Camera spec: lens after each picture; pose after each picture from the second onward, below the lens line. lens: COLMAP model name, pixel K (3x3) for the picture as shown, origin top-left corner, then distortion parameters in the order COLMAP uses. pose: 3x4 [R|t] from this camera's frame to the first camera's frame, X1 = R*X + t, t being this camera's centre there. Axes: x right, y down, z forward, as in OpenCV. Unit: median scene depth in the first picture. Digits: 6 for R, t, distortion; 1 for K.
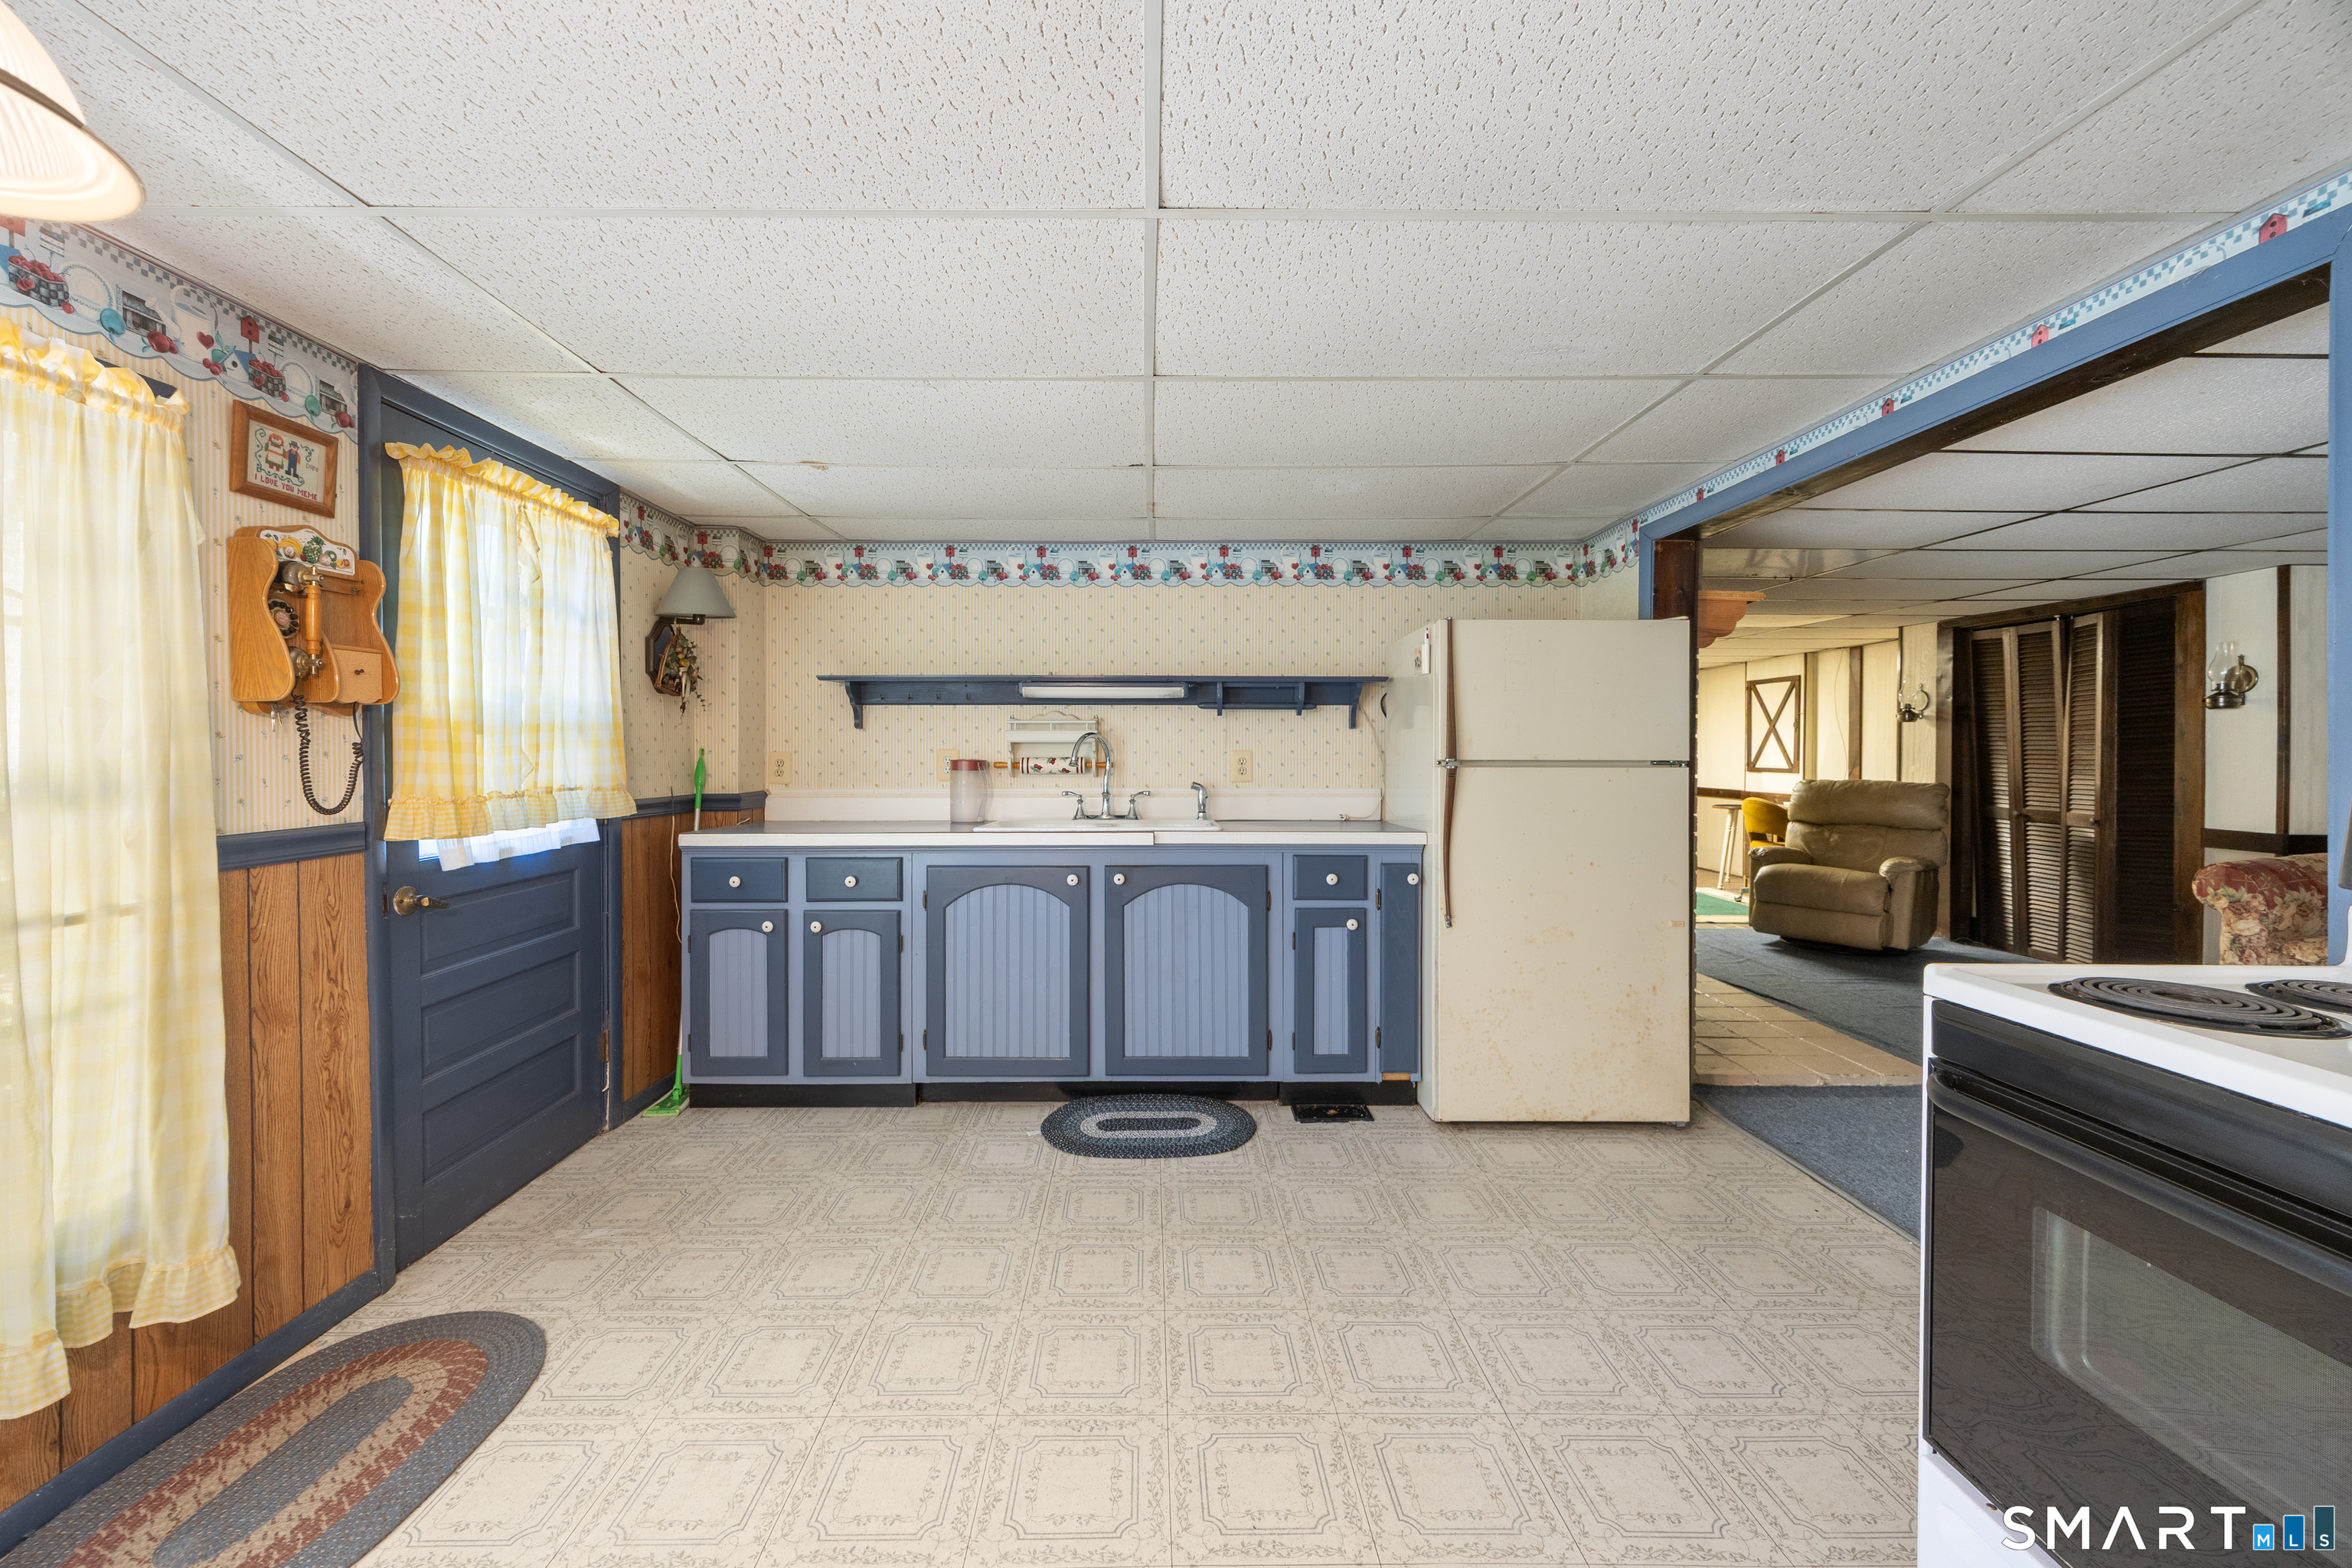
lens RADIAL K [[916.6, 0, 1137.5], [0, 916.6, 755.1], [0, 0, 1]] dist [-0.001469, -0.000812]
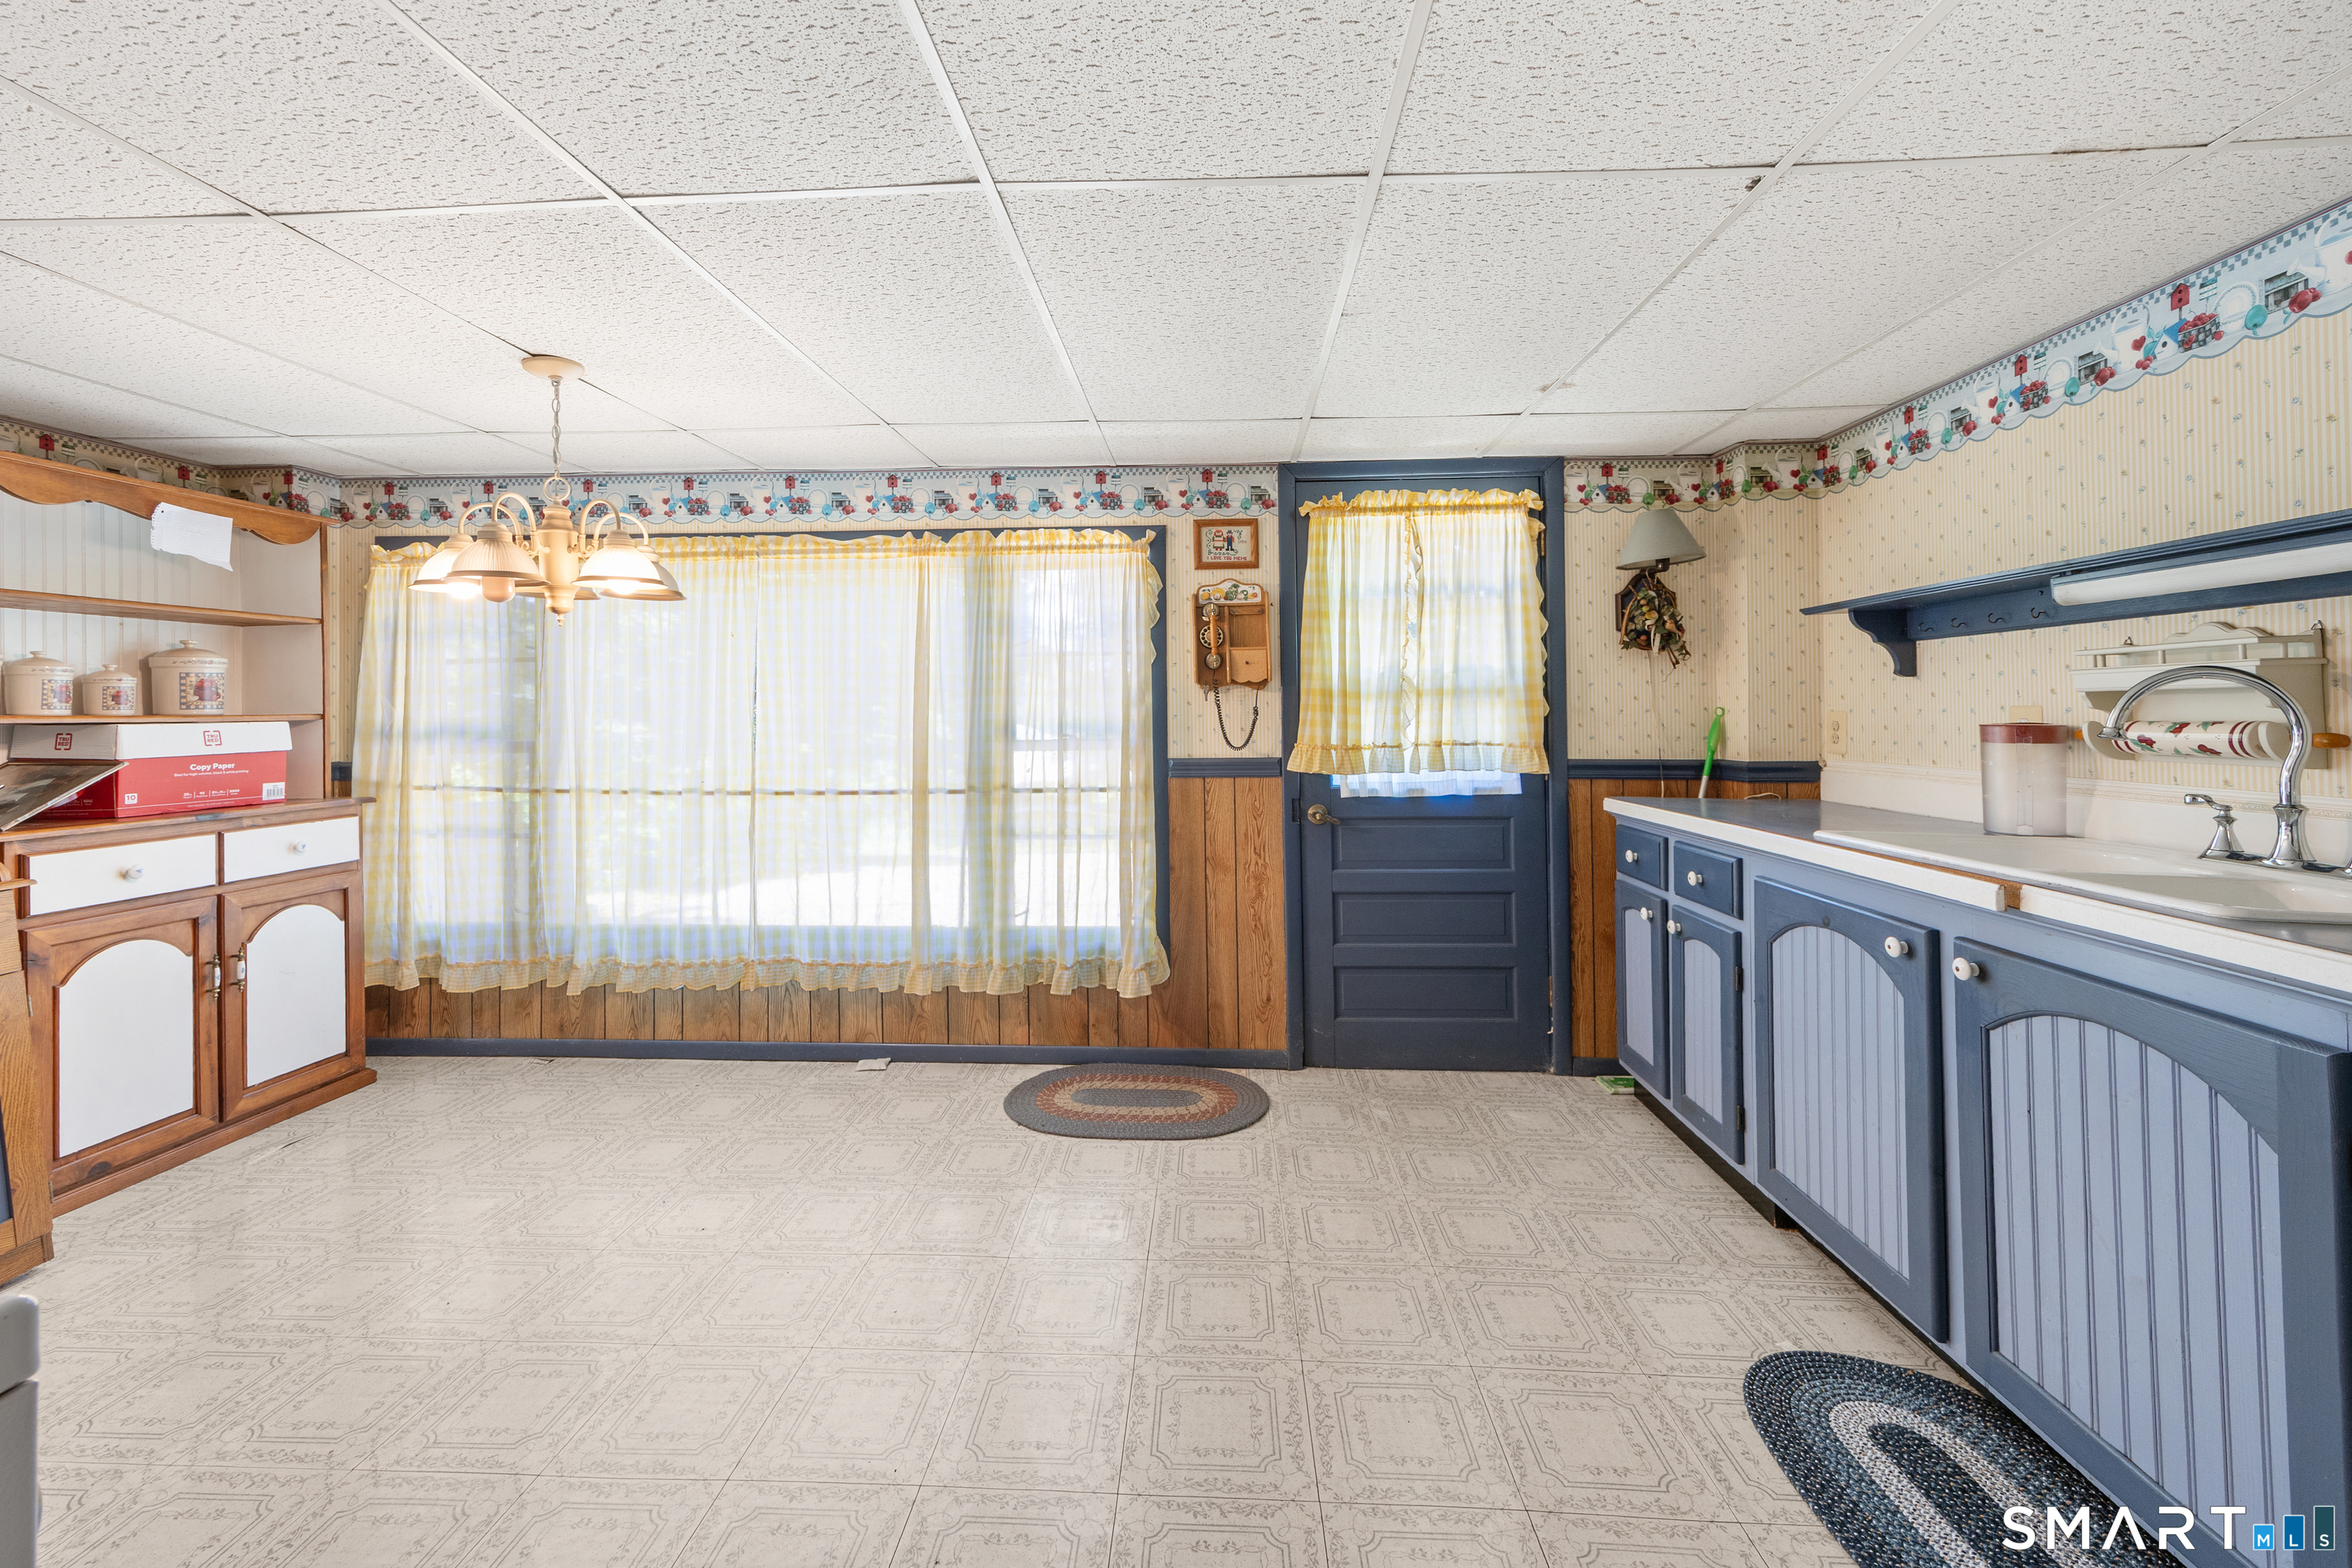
lens RADIAL K [[916.6, 0, 1164.2], [0, 916.6, 701.8], [0, 0, 1]] dist [-0.001469, -0.000812]
pose [[-0.046525, -0.014234, -0.998816, 0.634890], [-0.002273, 0.999897, -0.014143, 0.001063], [0.998915, 0.001612, -0.046553, 0.775253]]
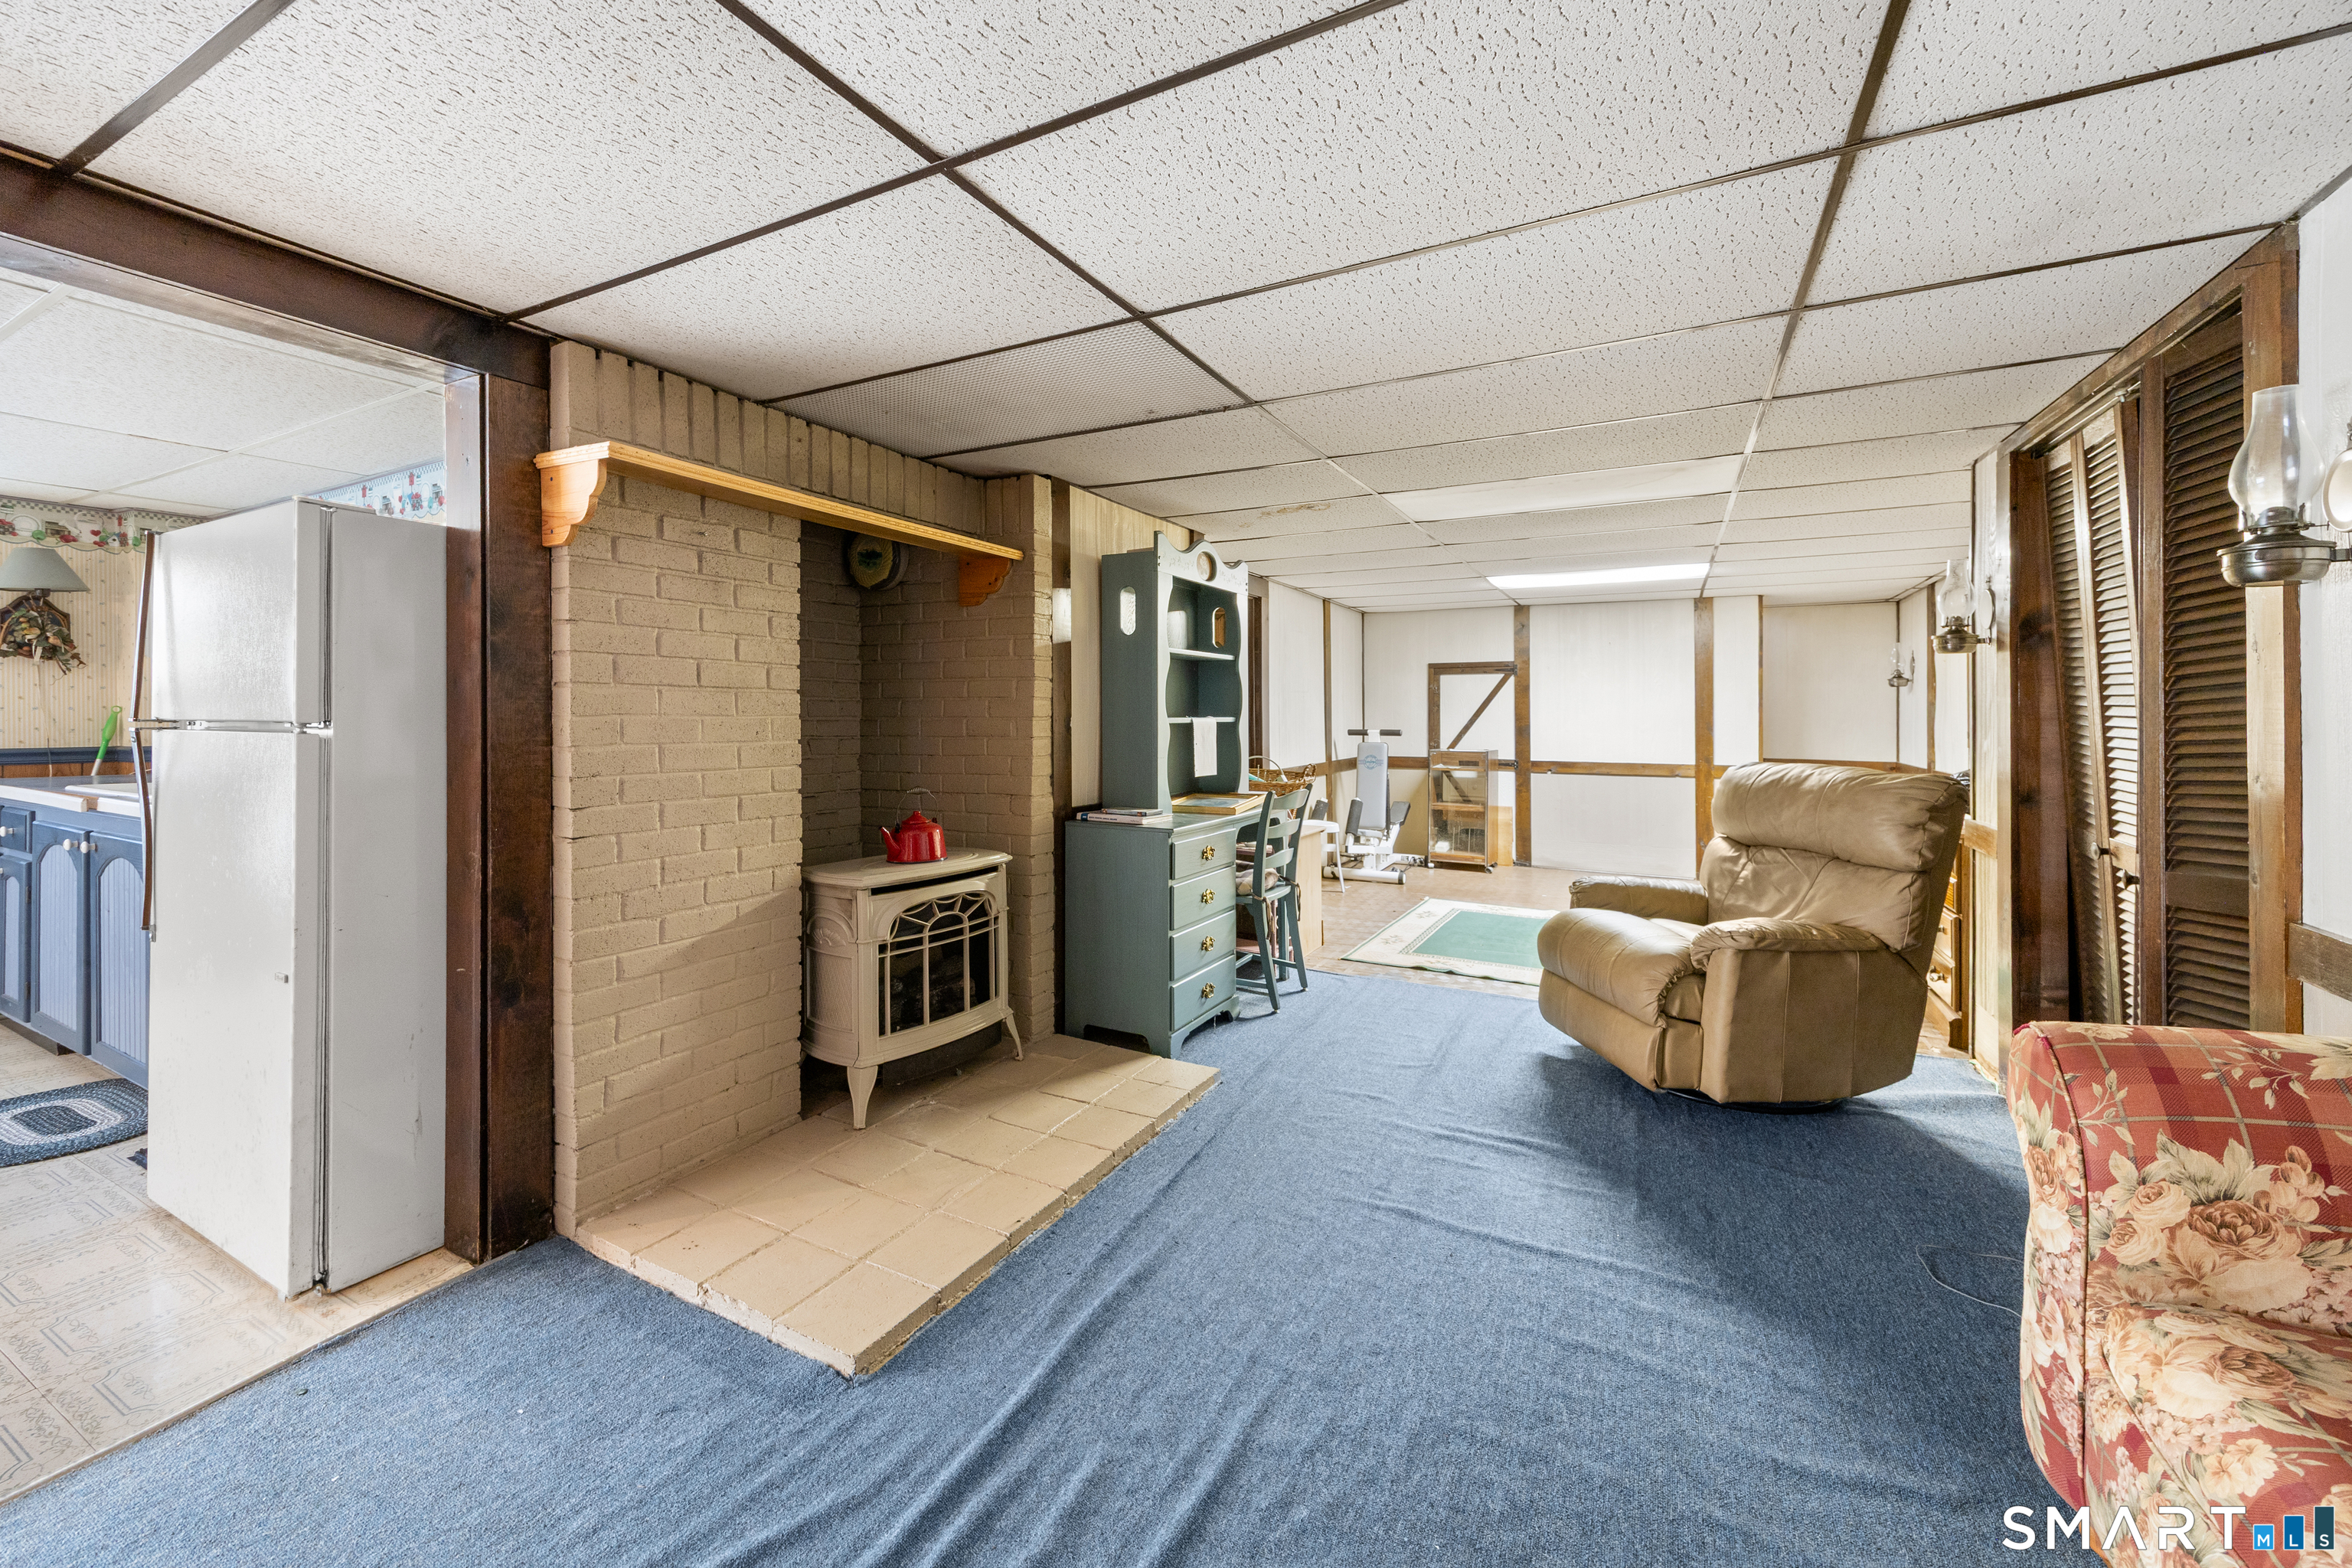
lens RADIAL K [[916.6, 0, 1185.1], [0, 916.6, 715.7], [0, 0, 1]] dist [-0.001469, -0.000812]
pose [[0.890861, 0.002804, -0.454267, 1.839240], [-0.004704, 0.999984, -0.003052, 0.002570], [0.454252, 0.004856, 0.890860, 0.897656]]
